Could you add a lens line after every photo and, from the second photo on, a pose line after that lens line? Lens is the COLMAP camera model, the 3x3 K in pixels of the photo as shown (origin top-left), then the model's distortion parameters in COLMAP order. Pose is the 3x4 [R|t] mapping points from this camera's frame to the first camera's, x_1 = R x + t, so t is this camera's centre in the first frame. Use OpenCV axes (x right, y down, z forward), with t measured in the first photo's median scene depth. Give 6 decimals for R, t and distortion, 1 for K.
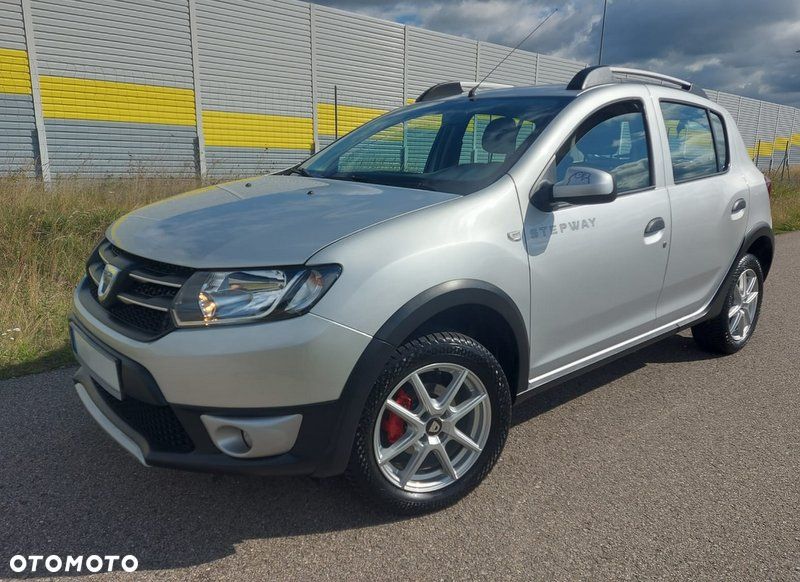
lens RADIAL K [[574.4, 0, 392.9], [0, 574.4, 265.4], [0, 0, 1]] dist [0.093566, -0.077417]
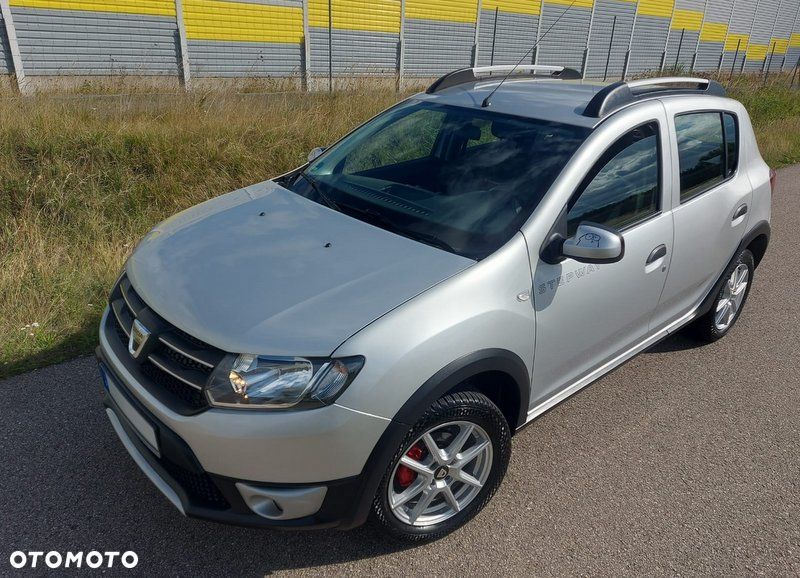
lens RADIAL K [[576.1, 0, 400.0], [0, 576.1, 289.0], [0, 0, 1]] dist [0.102596, -0.103908]
pose [[0.999476, 0.020319, 0.025215, -0.042537], [-0.024722, 0.981694, 0.188851, -0.268579], [-0.020916, -0.189376, 0.981682, -0.027912]]
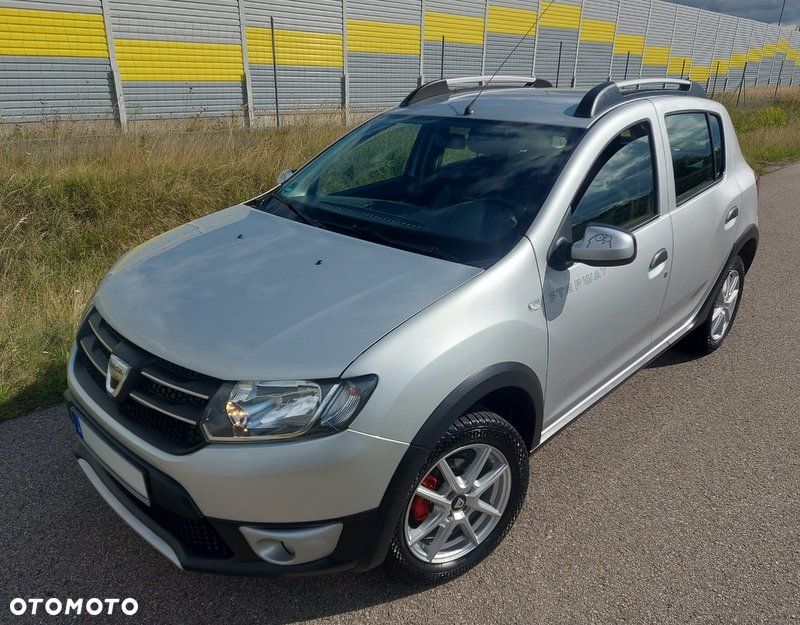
lens RADIAL K [[600.7, 0, 384.2], [0, 600.7, 311.3], [0, 0, 1]] dist [0.095574, -0.091947]
pose [[0.997138, -0.036004, 0.066487, -0.114843], [0.024885, 0.986630, 0.161063, -0.220656], [-0.071396, -0.158947, 0.984702, 0.013434]]
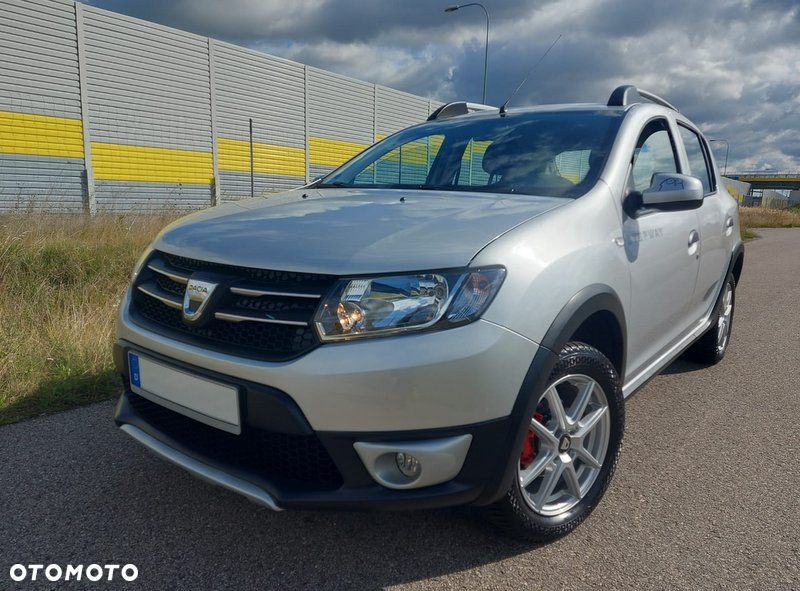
lens RADIAL K [[575.4, 0, 406.8], [0, 575.4, 273.8], [0, 0, 1]] dist [0.069907, -0.055813]
pose [[0.983816, -0.020759, 0.177974, -0.330842], [0.028995, 0.998619, -0.043801, 0.037942], [-0.176819, 0.048252, 0.983060, 0.106104]]
